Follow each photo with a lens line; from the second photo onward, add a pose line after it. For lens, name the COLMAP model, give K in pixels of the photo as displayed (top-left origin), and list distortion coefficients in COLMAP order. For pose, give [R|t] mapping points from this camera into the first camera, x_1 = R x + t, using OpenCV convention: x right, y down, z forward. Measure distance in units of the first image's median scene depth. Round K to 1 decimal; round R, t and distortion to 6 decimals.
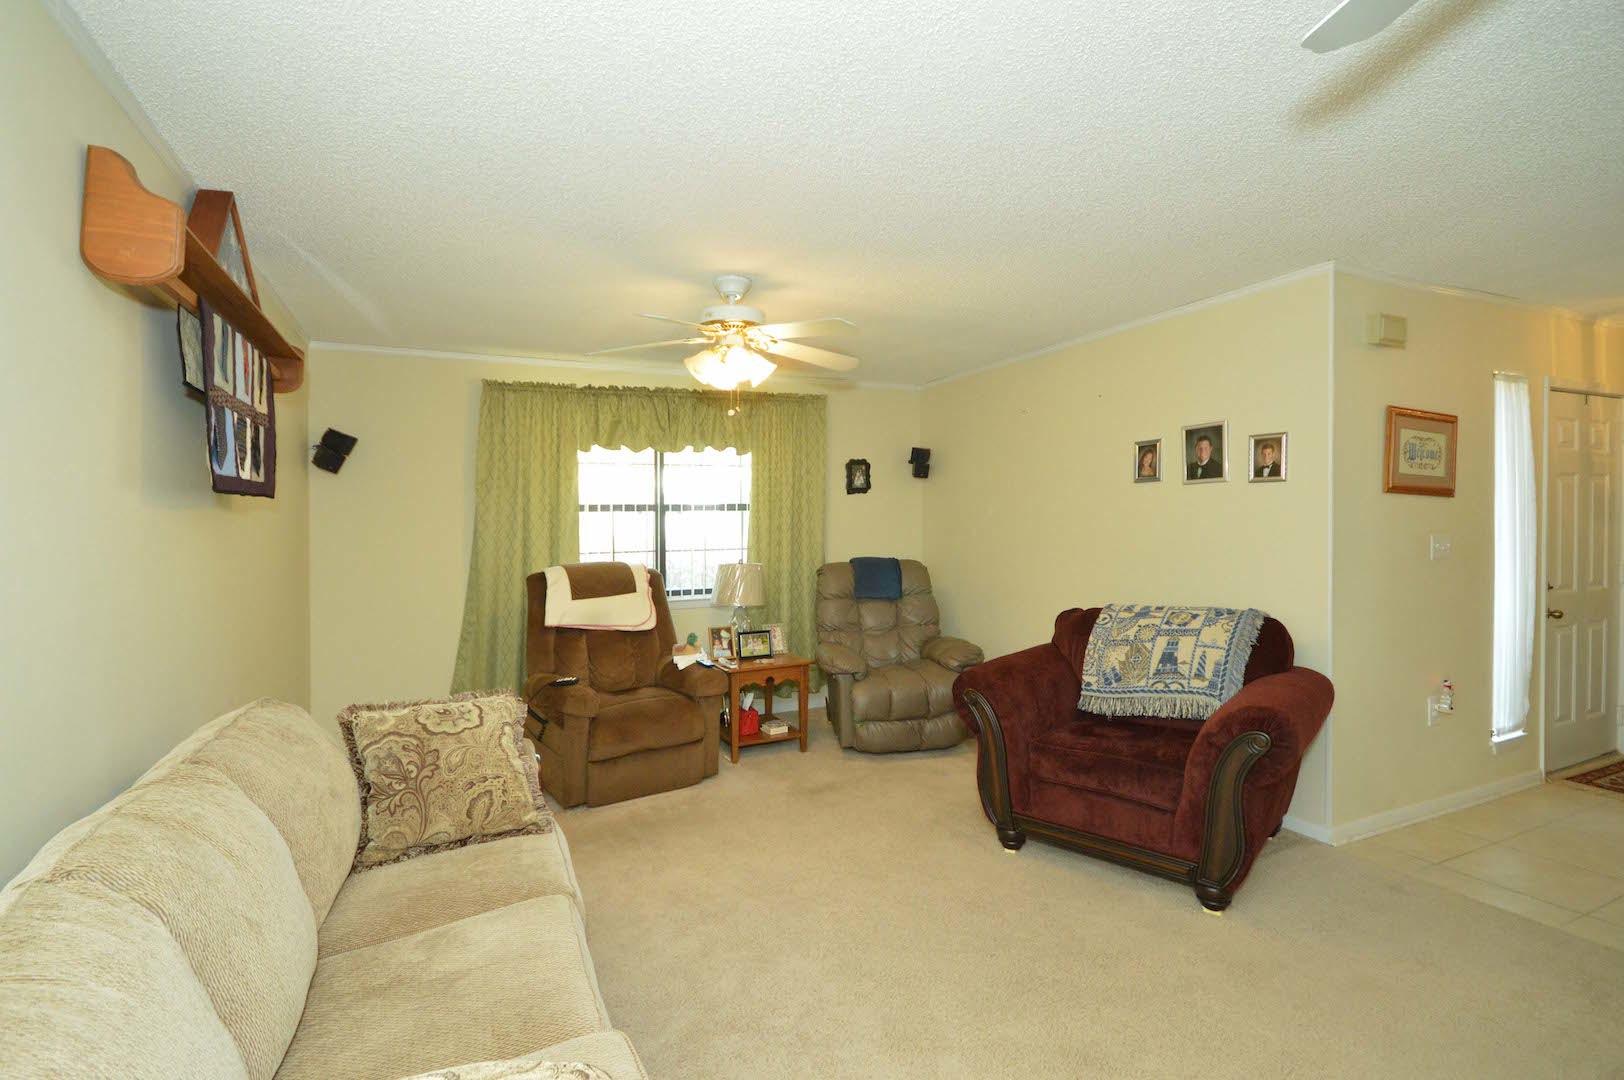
lens RADIAL K [[741.1, 0, 821.4], [0, 741.1, 539.9], [0, 0, 1]] dist [-0.000136, 0.001062]
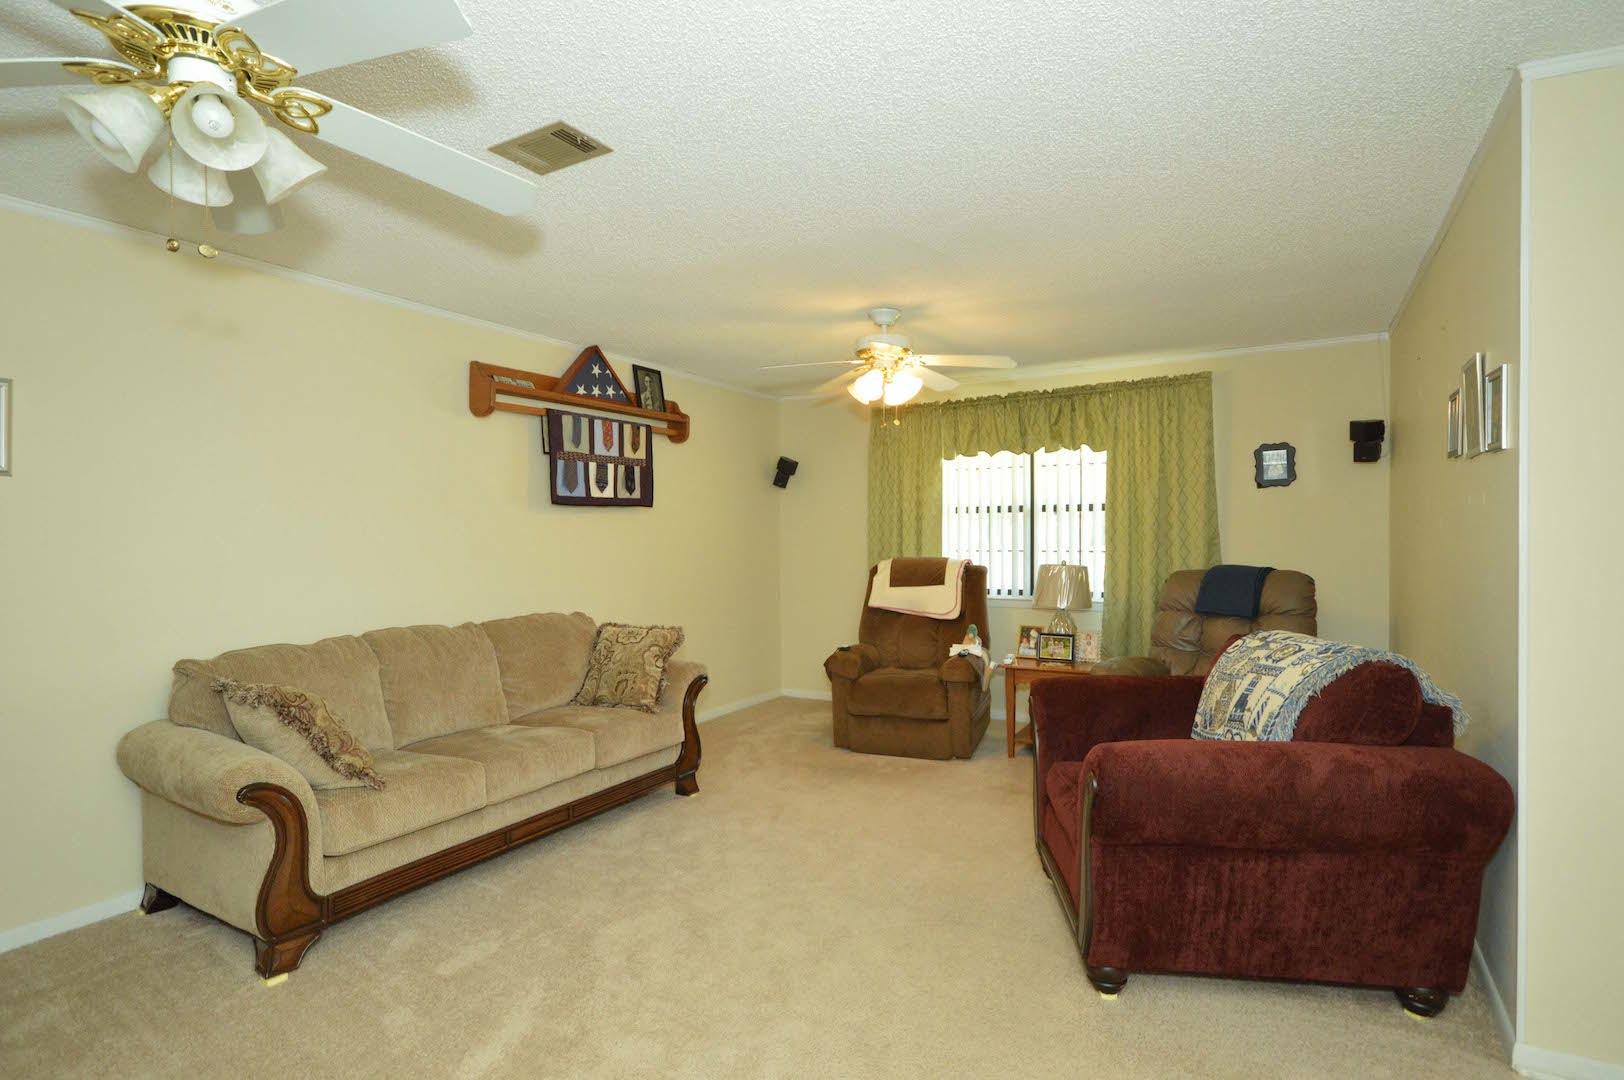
lens RADIAL K [[827.3, 0, 827.9], [0, 827.3, 538.2], [0, 0, 1]] dist [0.014227, -0.003762]
pose [[0.588613, 0.013944, -0.808294, 0.688752], [-0.020988, 0.999778, 0.001964, 0.001484], [0.808142, 0.015809, 0.588775, 0.128438]]
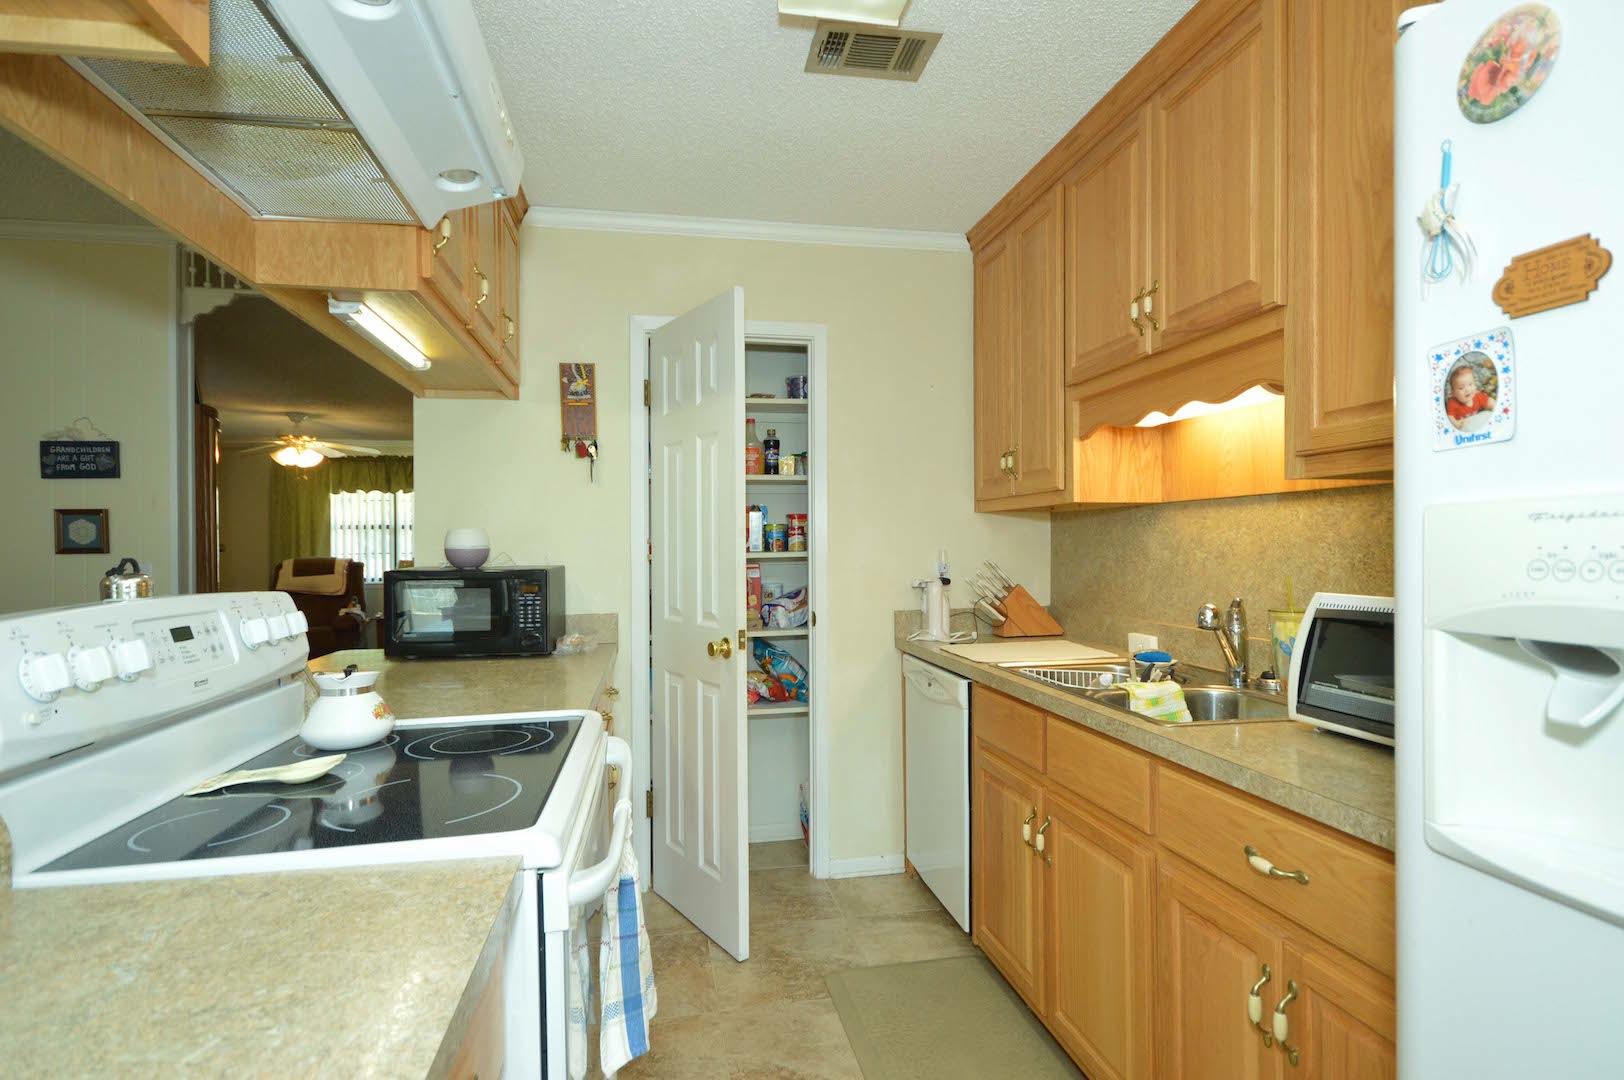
lens RADIAL K [[827.3, 0, 801.9], [0, 827.3, 551.2], [0, 0, 1]] dist [0.014227, -0.003762]
pose [[0.964242, 0.006177, -0.264950, 1.429627], [-0.009946, 0.999867, -0.012888, 0.031685], [0.264836, 0.015062, 0.964176, -0.656804]]
